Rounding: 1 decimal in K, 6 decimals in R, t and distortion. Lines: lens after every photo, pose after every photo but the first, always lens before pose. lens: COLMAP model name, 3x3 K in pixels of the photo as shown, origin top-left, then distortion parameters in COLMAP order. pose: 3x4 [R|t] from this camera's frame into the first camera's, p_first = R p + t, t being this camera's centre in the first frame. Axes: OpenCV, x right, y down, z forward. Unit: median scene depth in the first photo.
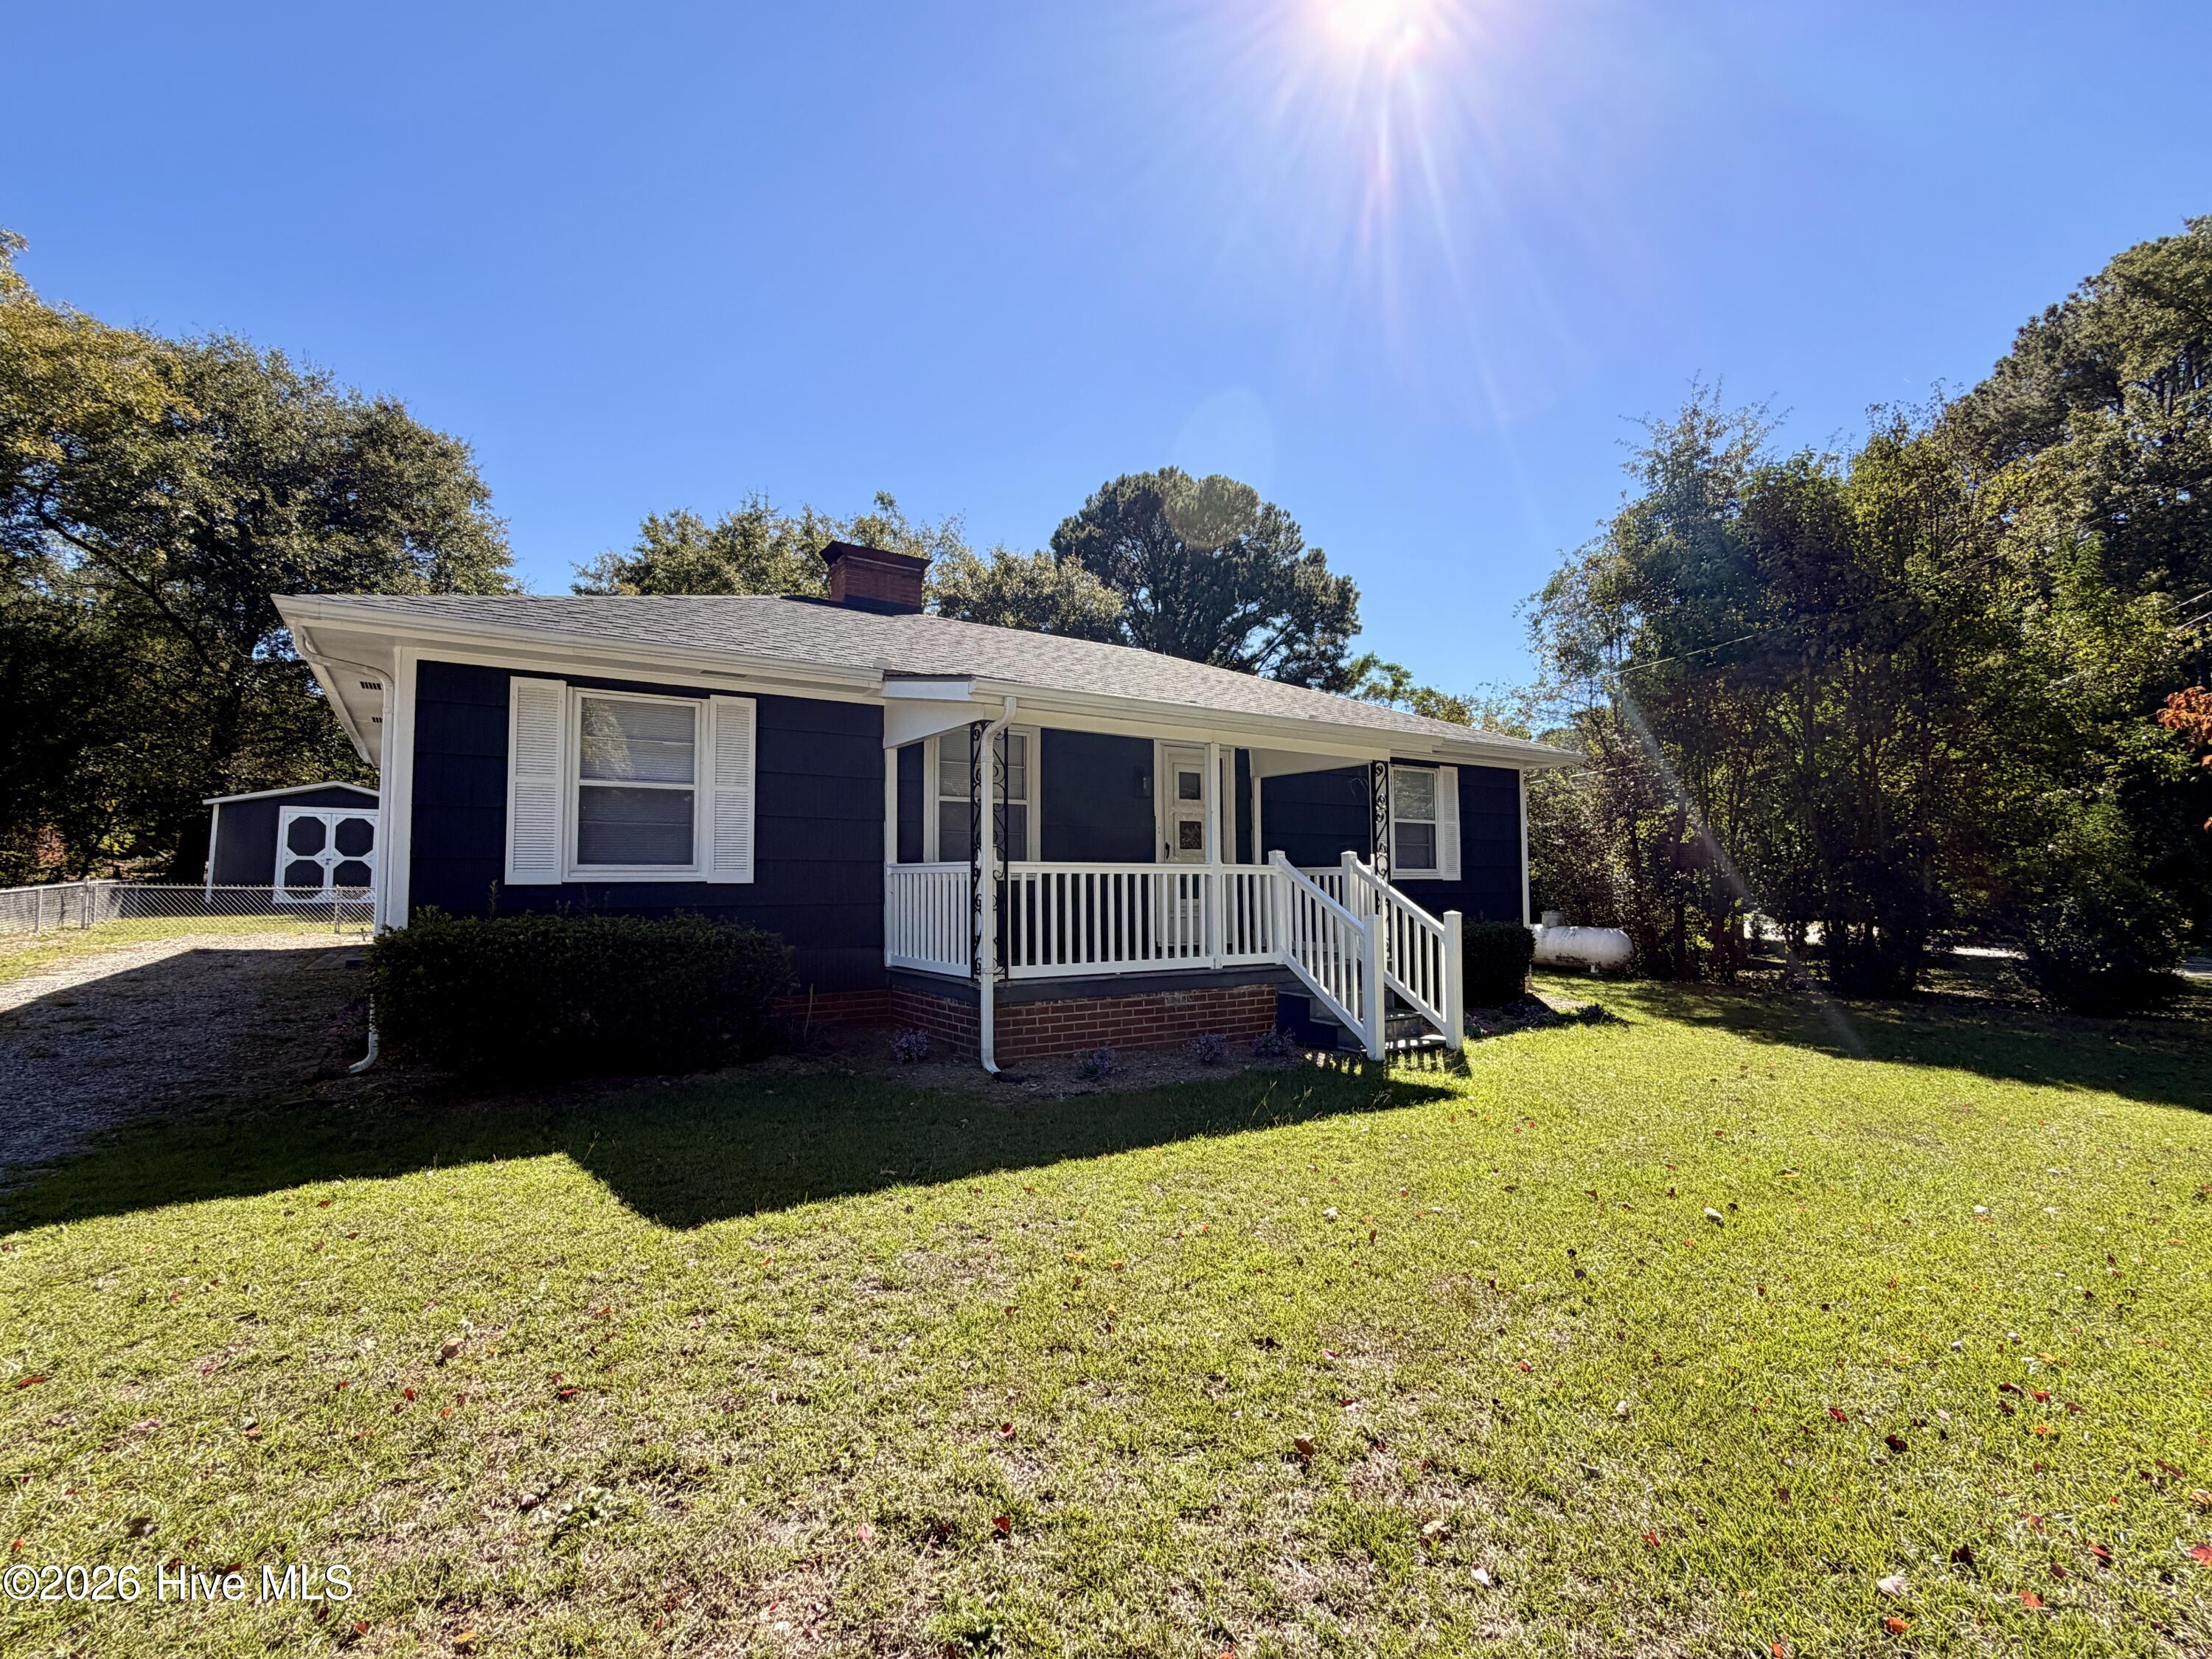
lens RADIAL K [[1007.7, 0, 1084.1], [0, 1007.7, 825.5], [0, 0, 1]] dist [0.002009, -0.000030]
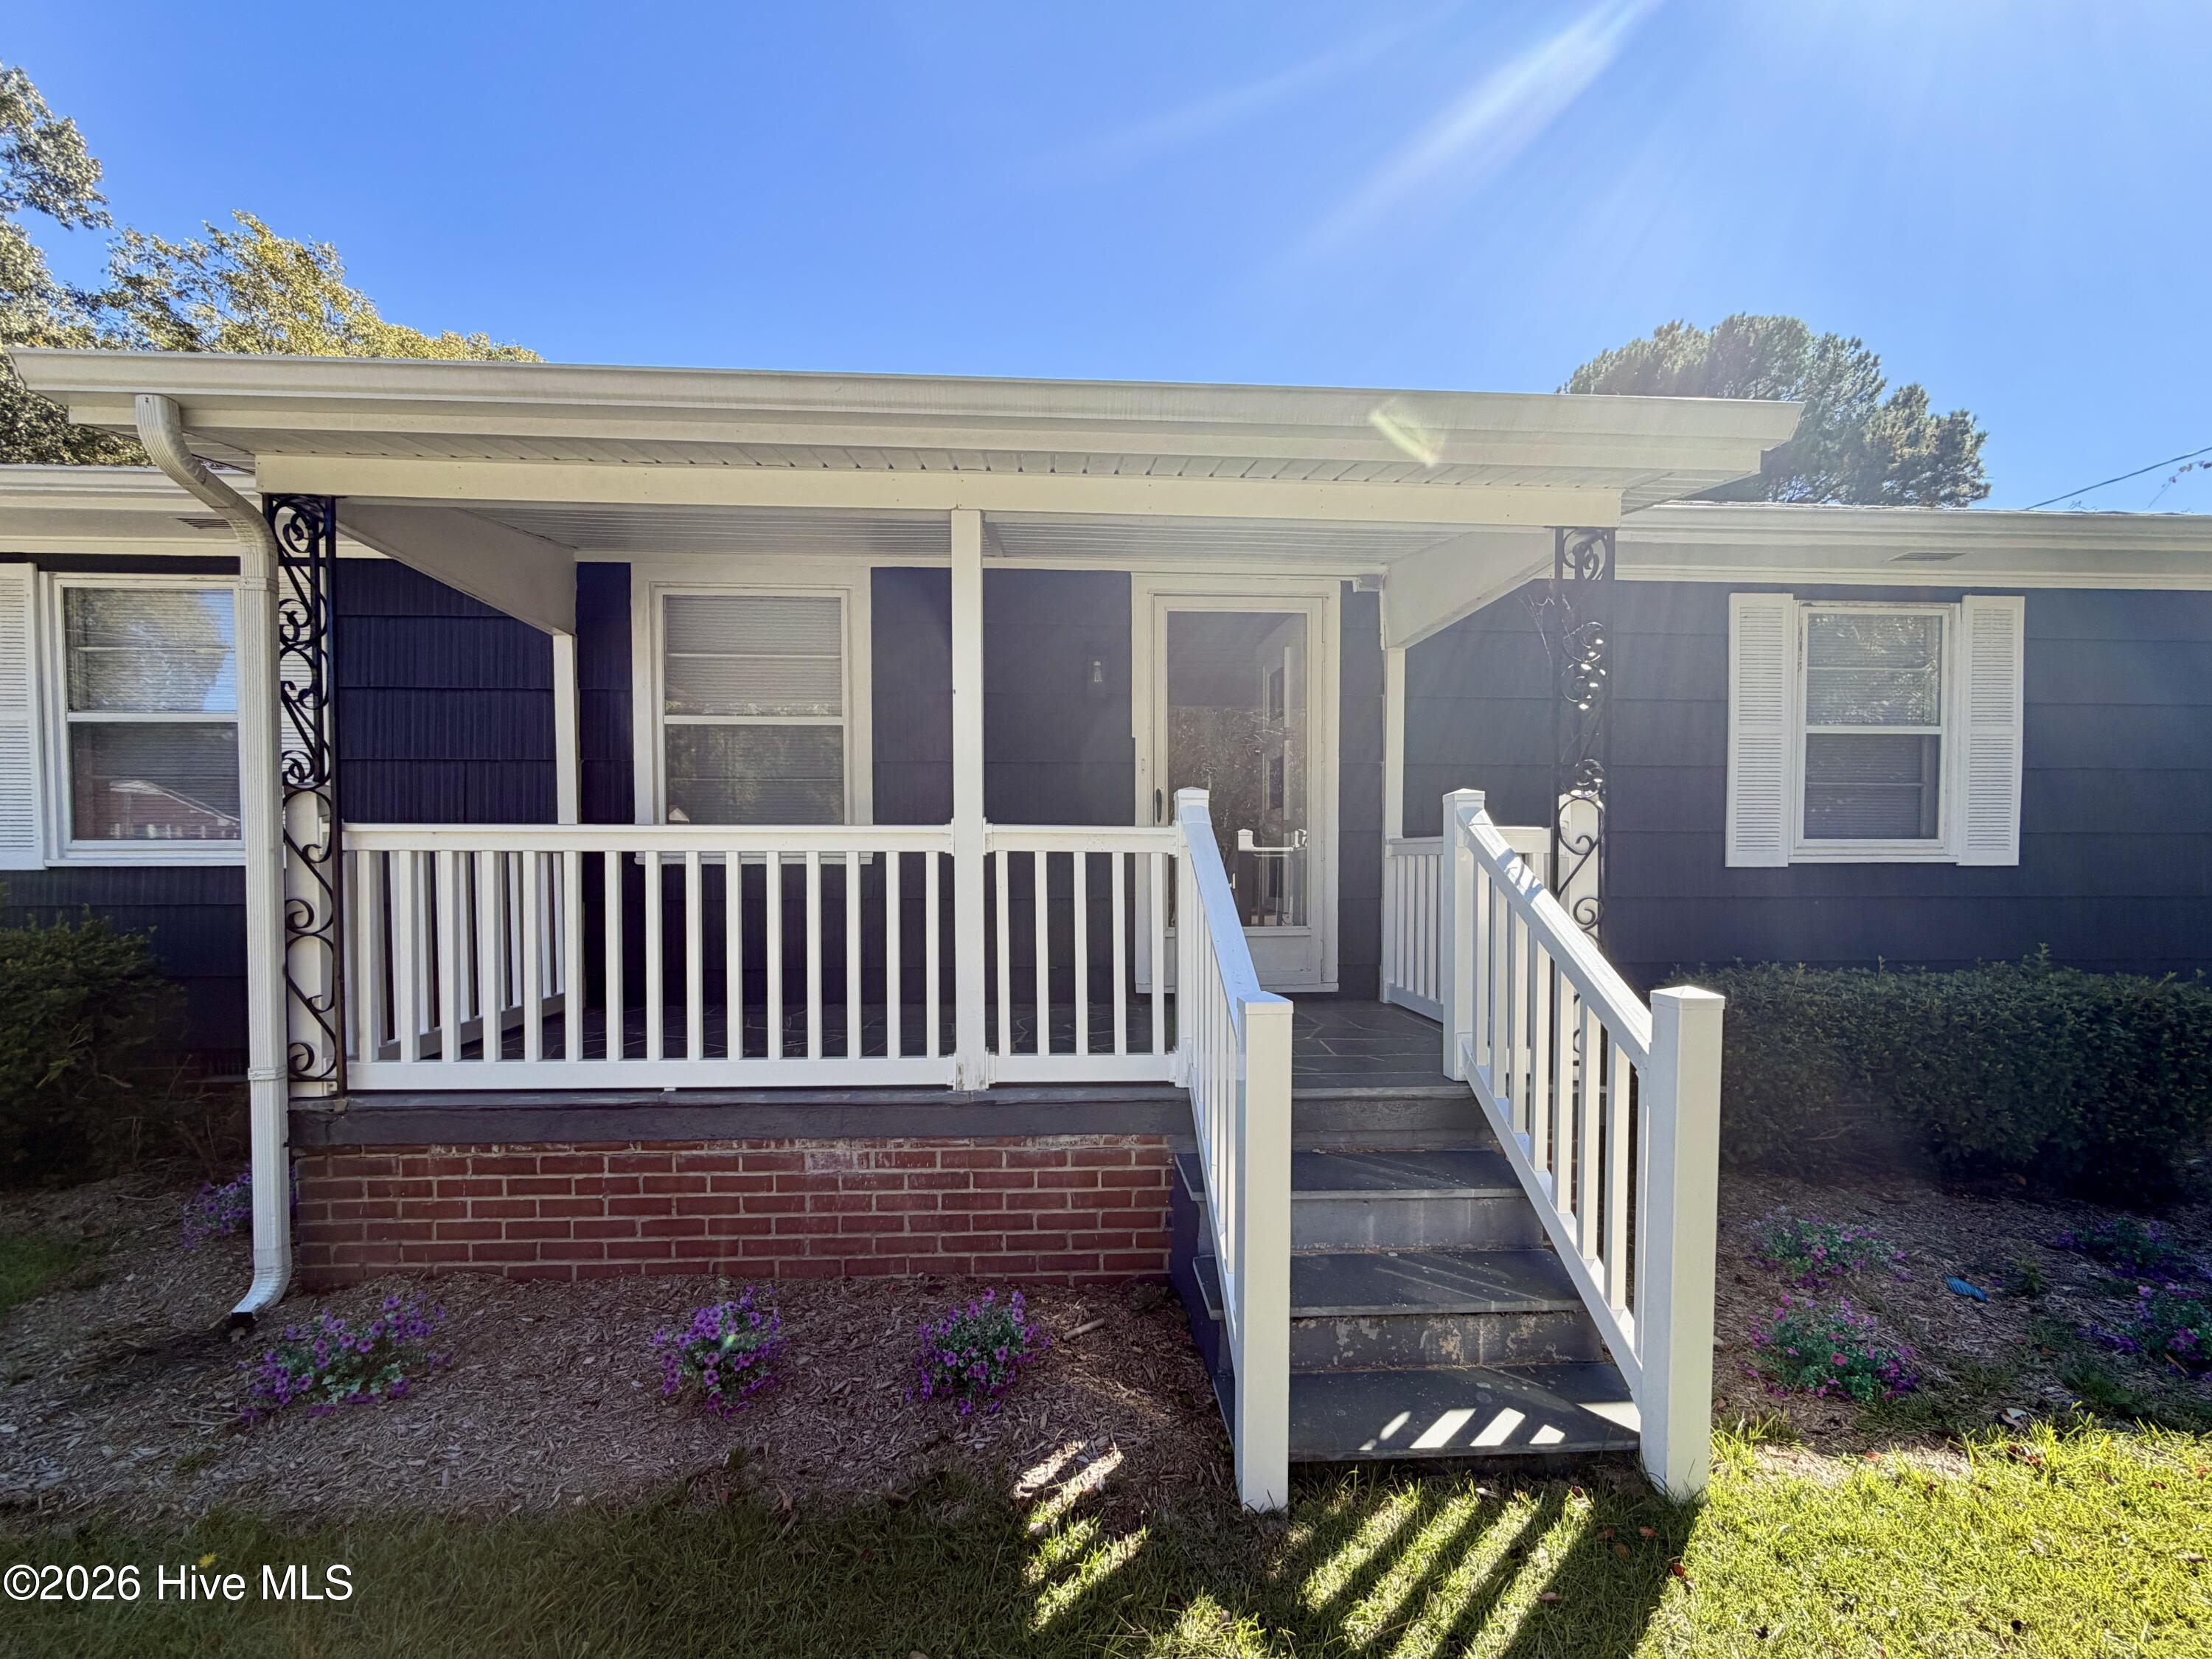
lens RADIAL K [[901.1, 0, 1111.1], [0, 901.1, 902.8], [0, 0, 1]] dist [-0.002507, -0.000297]
pose [[0.867659, 0.025124, -0.496525, 0.366821], [0.026258, 0.995012, 0.096233, 0.037084], [0.496466, -0.096535, 0.862672, 0.754718]]
